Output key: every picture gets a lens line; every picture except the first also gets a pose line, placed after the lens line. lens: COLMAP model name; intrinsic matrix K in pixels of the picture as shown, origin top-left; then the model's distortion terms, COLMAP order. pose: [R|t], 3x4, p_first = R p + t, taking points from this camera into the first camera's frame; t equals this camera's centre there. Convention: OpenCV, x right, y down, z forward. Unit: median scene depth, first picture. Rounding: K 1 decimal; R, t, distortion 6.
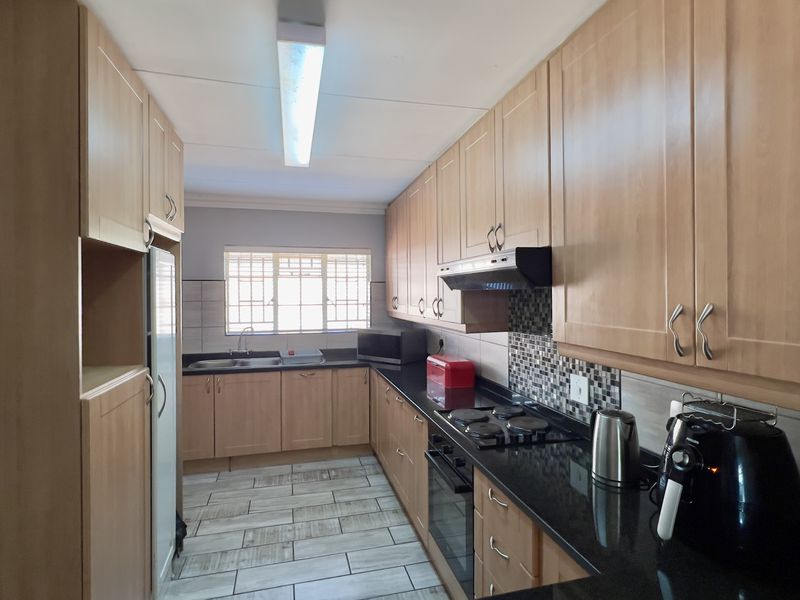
lens RADIAL K [[426.4, 0, 397.2], [0, 426.4, 295.6], [0, 0, 1]] dist [-0.001122, -0.000219]
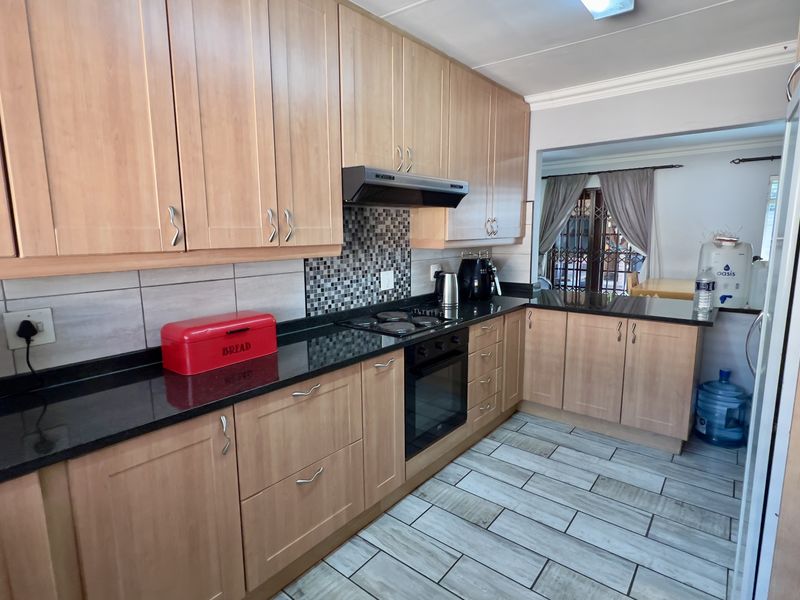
lens RADIAL K [[426.4, 0, 397.2], [0, 426.4, 295.6], [0, 0, 1]] dist [-0.001122, -0.000219]
pose [[-0.593615, -0.107608, 0.797522, -0.663758], [0.017142, 0.989104, 0.146217, 0.053749], [-0.804566, 0.100468, -0.585303, 1.620939]]
